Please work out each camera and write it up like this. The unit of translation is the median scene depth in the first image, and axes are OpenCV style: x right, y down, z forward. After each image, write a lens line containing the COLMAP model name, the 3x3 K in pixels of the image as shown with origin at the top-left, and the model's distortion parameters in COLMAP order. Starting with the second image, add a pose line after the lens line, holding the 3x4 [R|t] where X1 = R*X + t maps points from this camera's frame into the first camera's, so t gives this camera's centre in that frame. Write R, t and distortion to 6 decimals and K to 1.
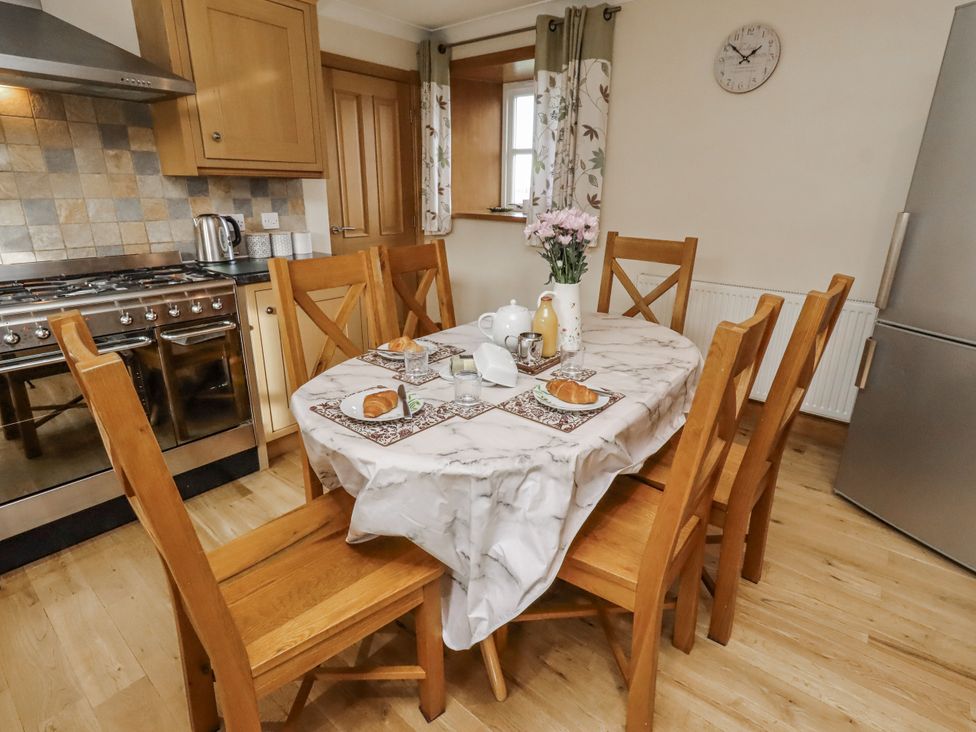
lens RADIAL K [[508.0, 0, 496.9], [0, 508.0, 346.8], [0, 0, 1]] dist [0.003522, 0.000675]
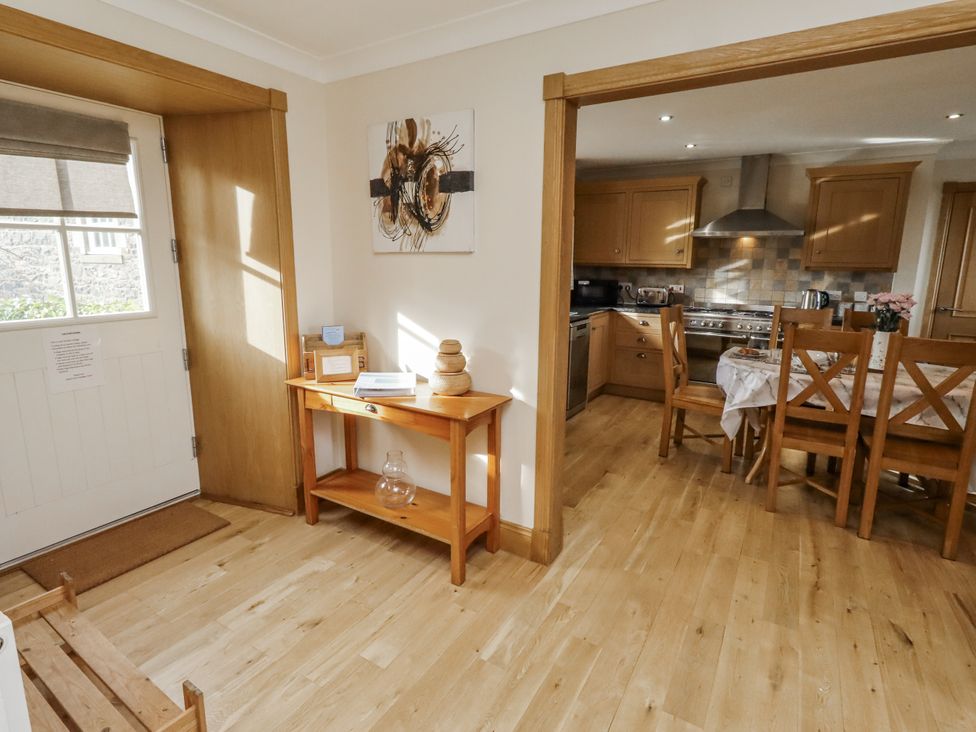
lens RADIAL K [[508.0, 0, 496.9], [0, 508.0, 346.8], [0, 0, 1]] dist [0.003522, 0.000675]
pose [[0.149662, 0.157814, -0.976061, 1.041390], [-0.307804, 0.945562, 0.105687, 0.096558], [0.939605, 0.284618, 0.190091, -0.379291]]
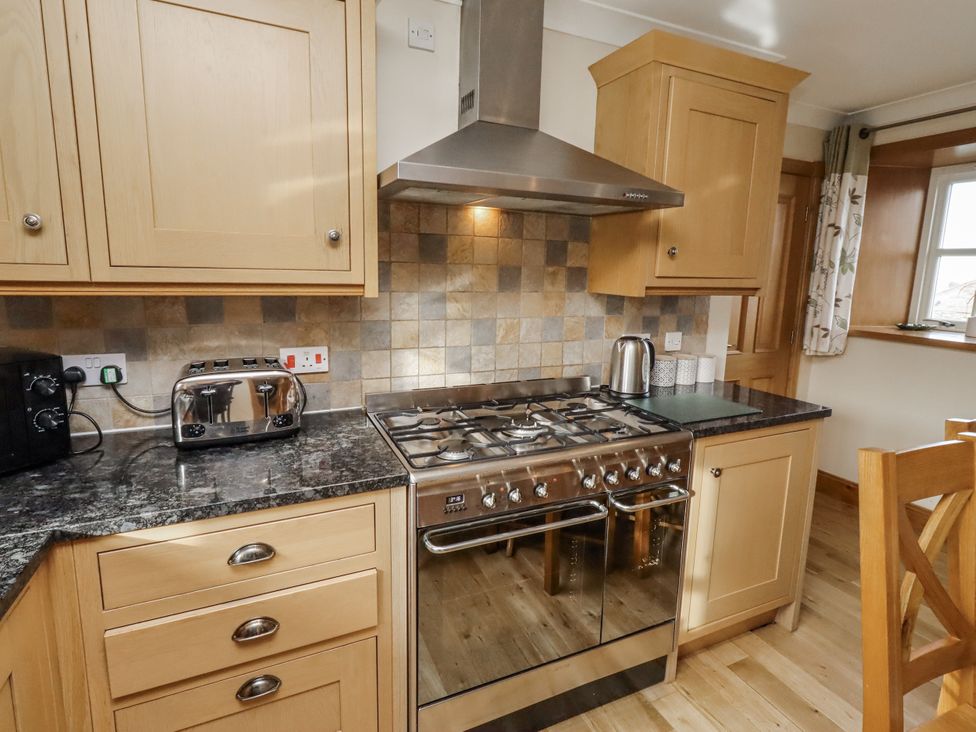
lens RADIAL K [[508.0, 0, 496.9], [0, 508.0, 346.8], [0, 0, 1]] dist [0.003522, 0.000675]
pose [[0.904461, 0.076152, -0.419703, -0.368697], [-0.141352, 0.981849, -0.126463, -0.094823], [0.402454, 0.173706, 0.898809, 0.134622]]
